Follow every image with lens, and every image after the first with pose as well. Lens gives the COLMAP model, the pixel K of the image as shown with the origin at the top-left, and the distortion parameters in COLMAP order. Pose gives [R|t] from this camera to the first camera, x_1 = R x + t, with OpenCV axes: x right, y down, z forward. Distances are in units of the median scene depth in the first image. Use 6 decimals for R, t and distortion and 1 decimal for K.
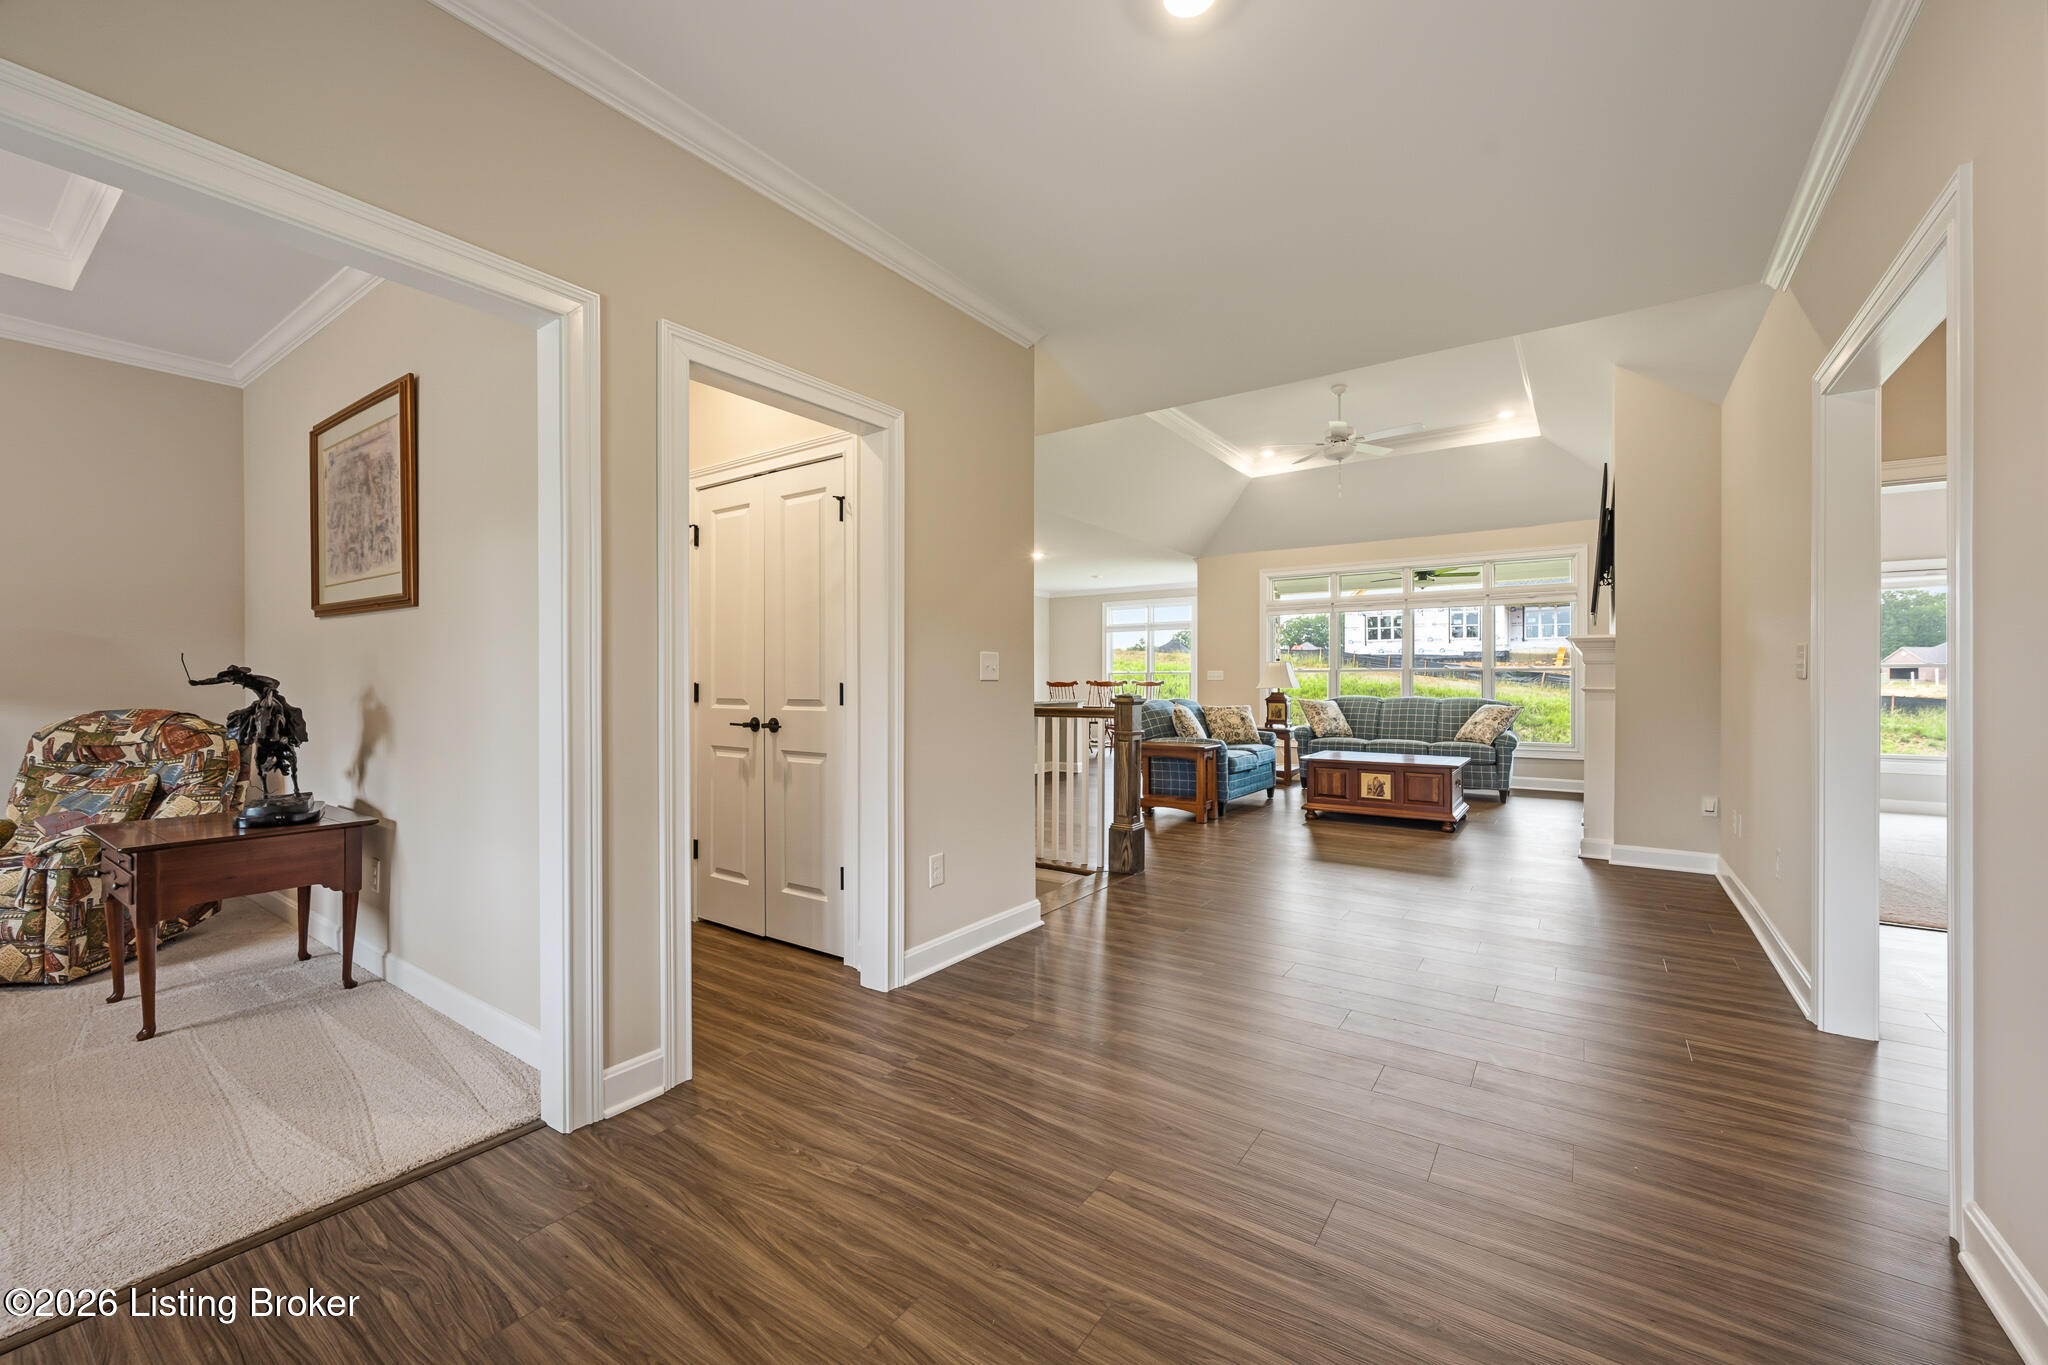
lens RADIAL K [[811.7, 0, 1027.5], [0, 811.7, 678.9], [0, 0, 1]] dist [-0.001396, 0.000354]
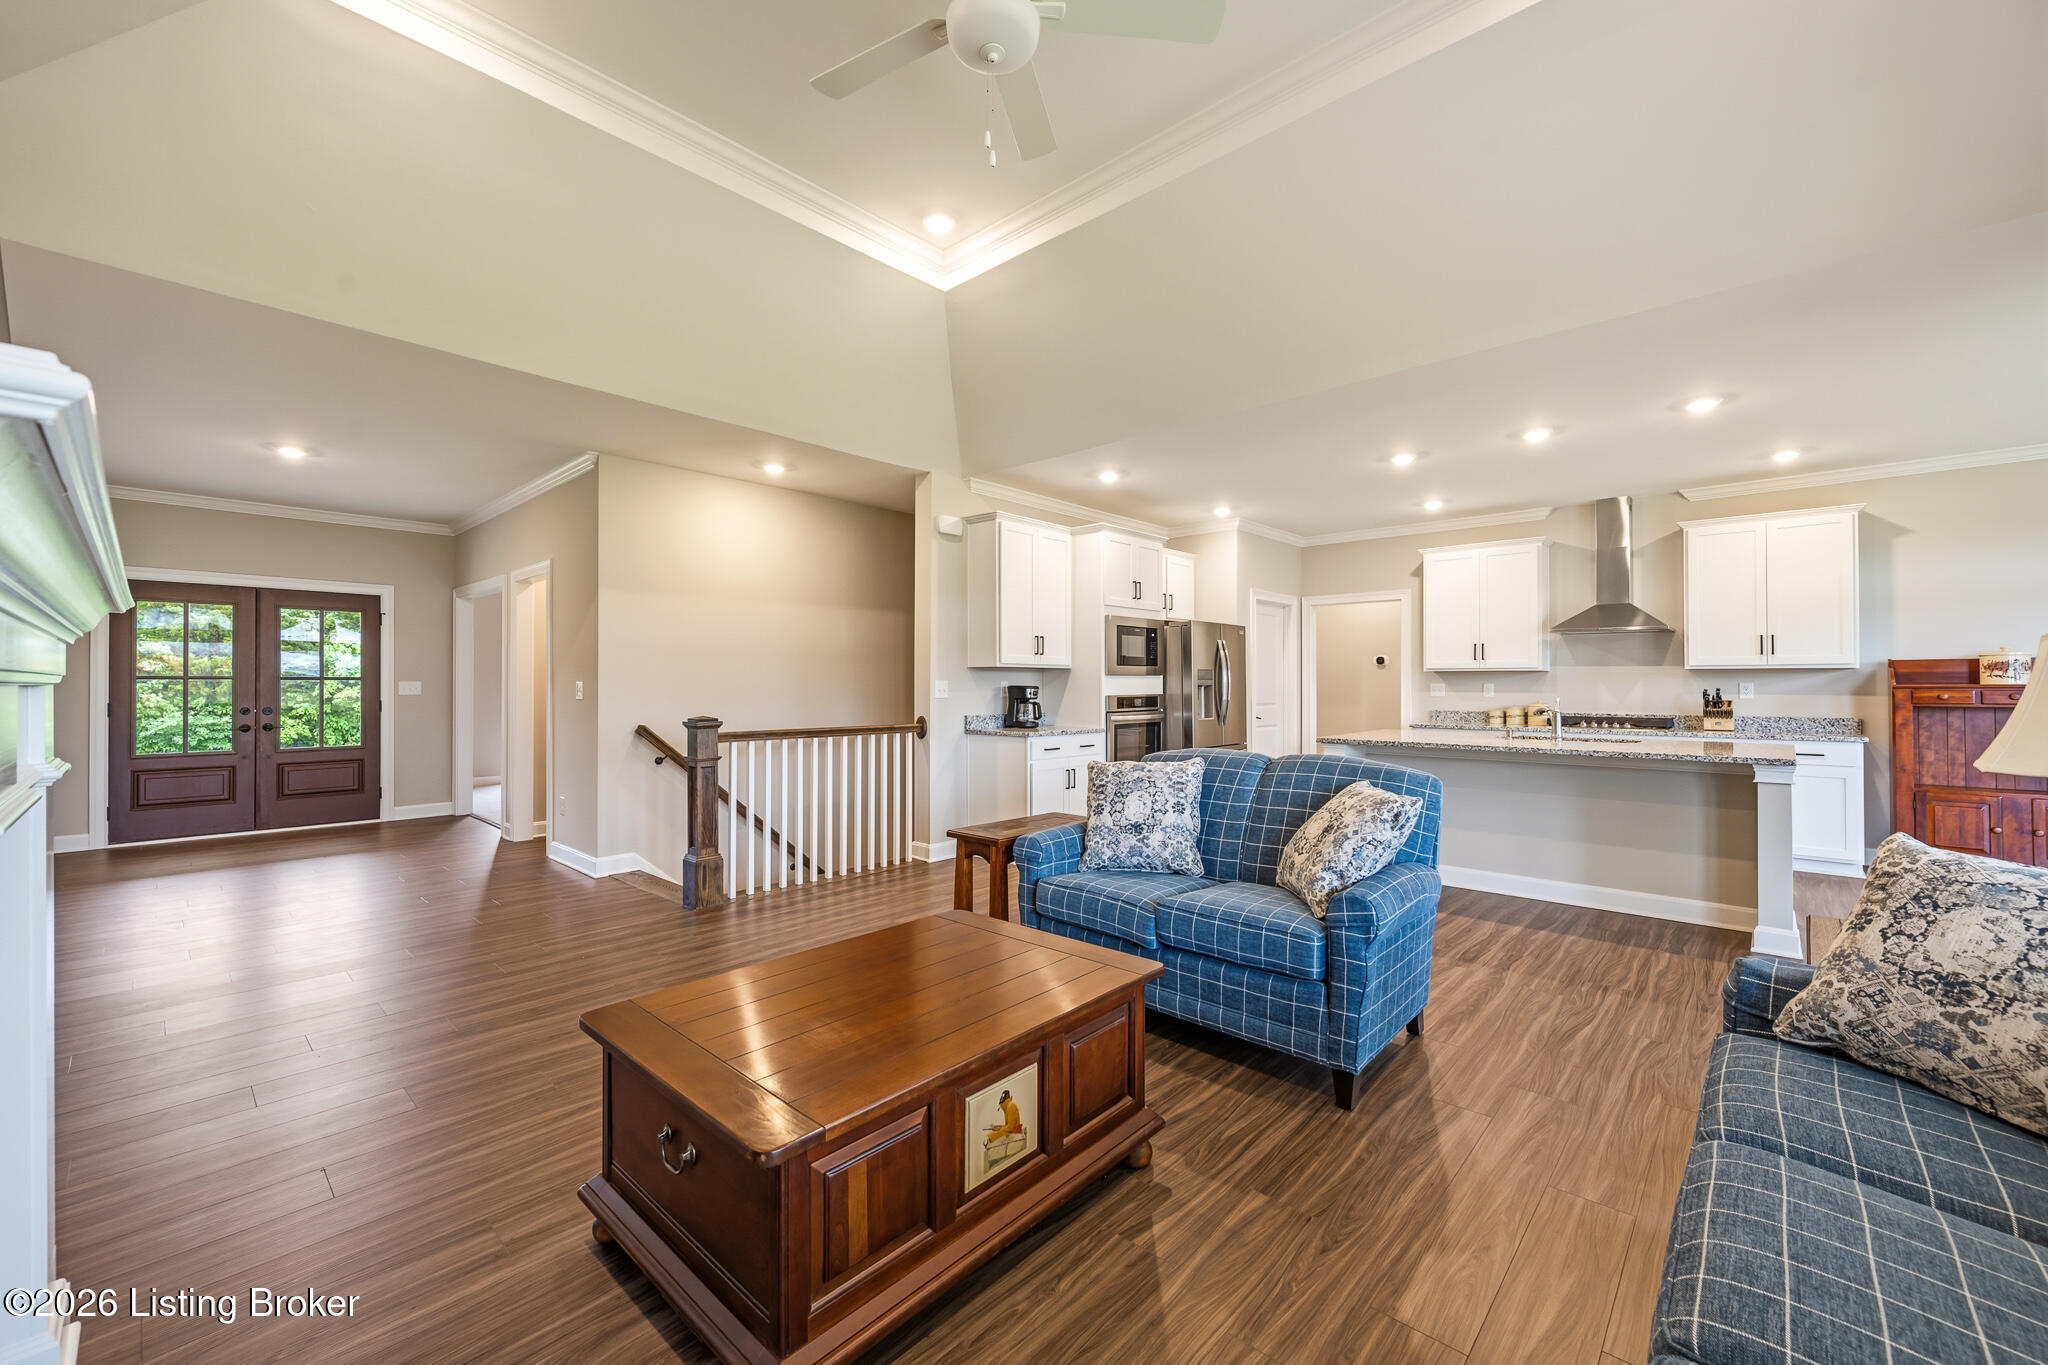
lens RADIAL K [[811.7, 0, 1027.5], [0, 811.7, 678.9], [0, 0, 1]] dist [-0.001396, 0.000354]
pose [[-0.134757, -0.005767, -0.990862, 0.559849], [0.003048, 0.999976, -0.006235, -0.010157], [0.990874, -0.003861, -0.134736, 0.834911]]
